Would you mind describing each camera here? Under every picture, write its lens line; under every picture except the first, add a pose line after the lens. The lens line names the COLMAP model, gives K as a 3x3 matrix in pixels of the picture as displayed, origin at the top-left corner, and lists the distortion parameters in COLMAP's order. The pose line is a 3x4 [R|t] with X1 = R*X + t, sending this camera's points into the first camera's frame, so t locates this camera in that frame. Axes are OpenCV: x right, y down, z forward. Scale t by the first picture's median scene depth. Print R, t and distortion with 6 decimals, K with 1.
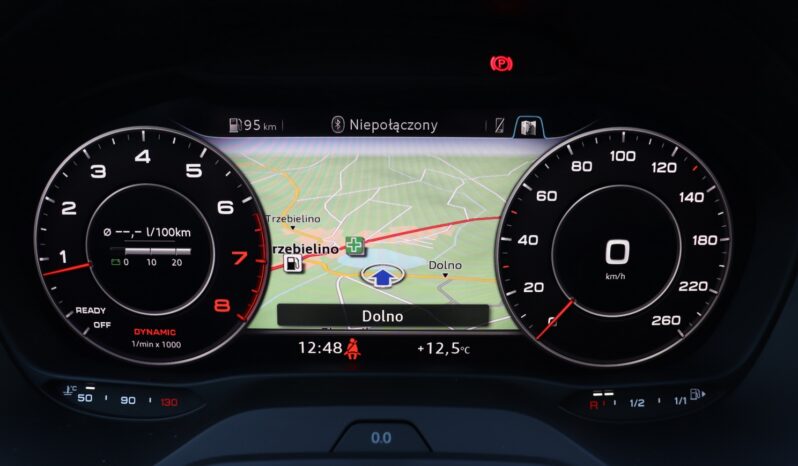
lens RADIAL K [[656.9, 0, 399.0], [0, 656.9, 233.0], [0, 0, 1]] dist [-0.189360, 0.165712]
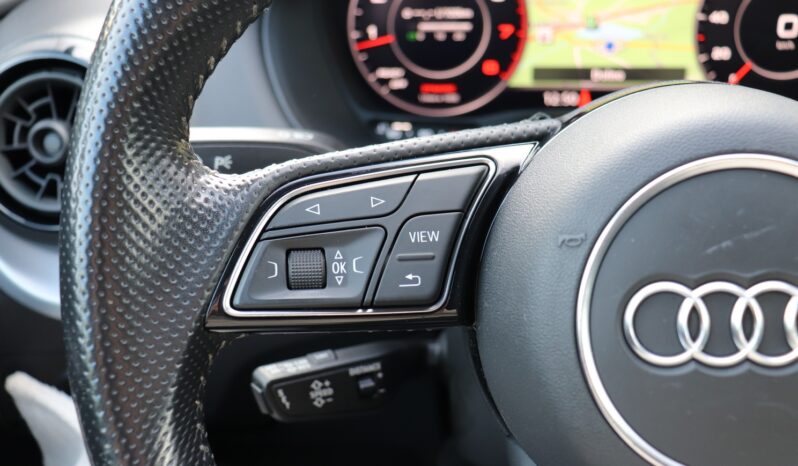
lens RADIAL K [[847.1, 0, 399.0], [0, 847.1, 233.0], [0, 0, 1]] dist [-0.121106, 0.211431]
pose [[0.994886, 0.012812, -0.100193, -0.288283], [0.004036, 0.986089, 0.166172, 0.163181], [0.100928, -0.165726, 0.980994, -0.853270]]
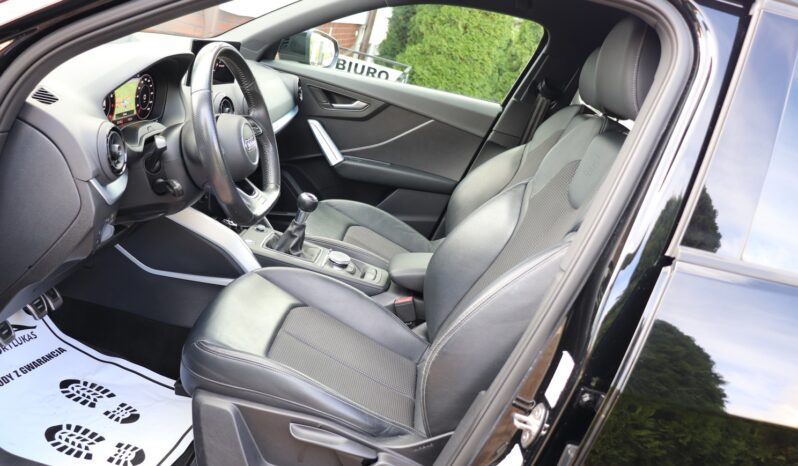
lens RADIAL K [[656.9, 0, 399.0], [0, 656.9, 233.0], [0, 0, 1]] dist [-0.189360, 0.165712]
pose [[0.063471, -0.293723, 0.953781, -5.066865], [0.023466, 0.955883, 0.292809, -0.401889], [-0.997708, 0.003796, 0.067563, -1.536163]]
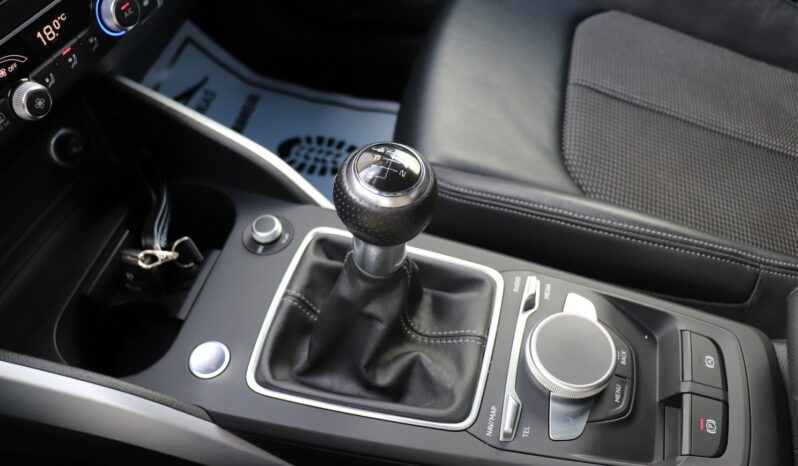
lens RADIAL K [[656.9, 0, 399.0], [0, 656.9, 233.0], [0, 0, 1]] dist [-0.189360, 0.165712]
pose [[0.242284, -0.759298, 0.603958, 0.507401], [0.324190, 0.650084, 0.687235, 0.363001], [-0.914439, 0.029291, 0.403662, -0.727647]]
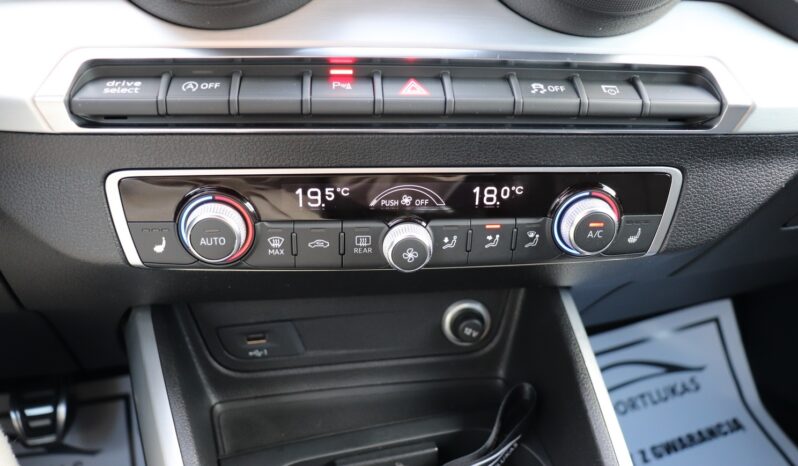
lens RADIAL K [[656.9, 0, 399.0], [0, 656.9, 233.0], [0, 0, 1]] dist [-0.189360, 0.165712]
pose [[0.953981, -0.108626, 0.279500, 1.062706], [0.039809, 0.969709, 0.240997, 0.575710], [-0.297212, -0.218780, 0.929409, -0.444164]]
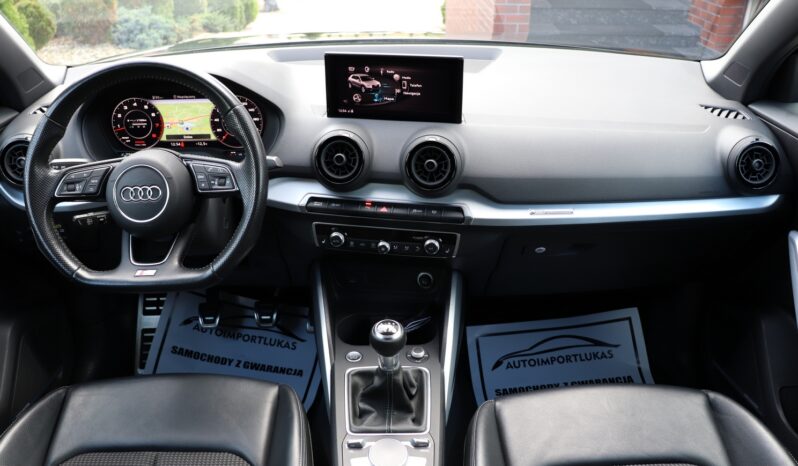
lens RADIAL K [[665.1, 0, 397.5], [0, 665.1, 232.4], [0, 0, 1]] dist [-0.183850, 0.165934]
pose [[0.999742, -0.011709, 0.019470, 1.400560], [0.007507, 0.979082, 0.203326, -0.143981], [-0.021444, -0.203128, 0.978917, -3.802820]]
